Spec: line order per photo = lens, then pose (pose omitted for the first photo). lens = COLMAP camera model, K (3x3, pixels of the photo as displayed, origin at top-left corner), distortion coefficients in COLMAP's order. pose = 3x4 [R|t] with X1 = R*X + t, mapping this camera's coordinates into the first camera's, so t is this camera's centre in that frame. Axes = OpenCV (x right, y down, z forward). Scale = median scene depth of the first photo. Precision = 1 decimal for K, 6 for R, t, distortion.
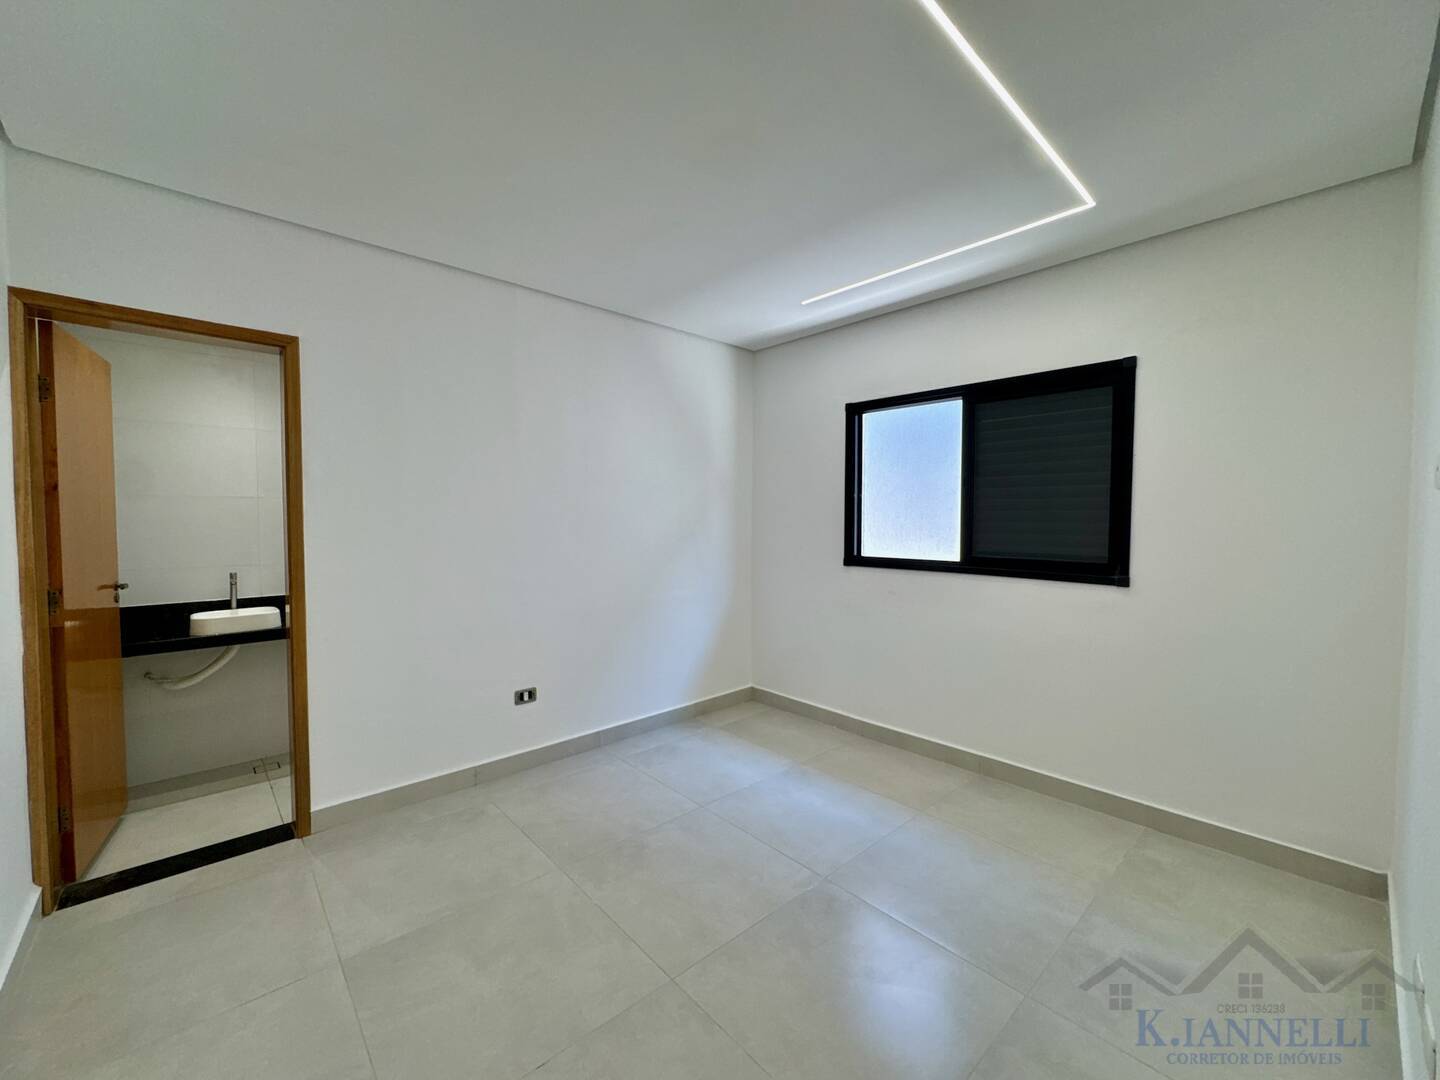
lens RADIAL K [[576.3, 0, 719.3], [0, 576.3, 539.0], [0, 0, 1]] dist [-0.002667, 0.000668]
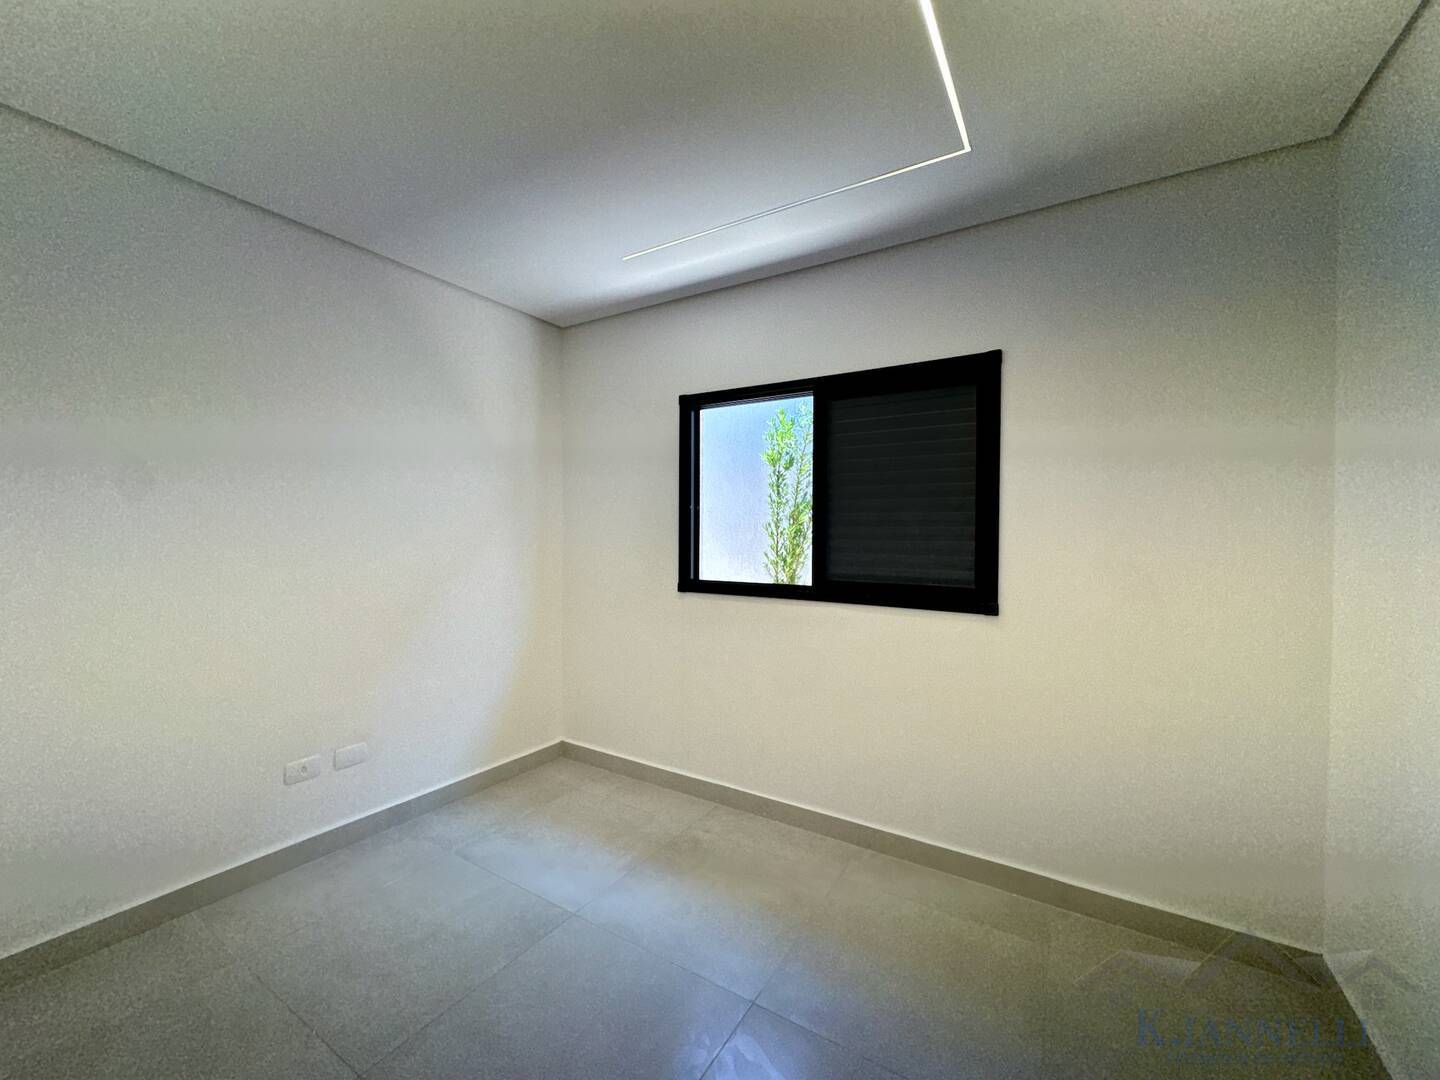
lens RADIAL K [[576.3, 0, 716.8], [0, 576.3, 542.3], [0, 0, 1]] dist [-0.002667, 0.000668]
pose [[0.966798, -0.002959, 0.255525, 0.063934], [0.007265, 0.999847, -0.015909, -0.012161], [-0.255439, 0.017237, 0.966672, 0.207215]]
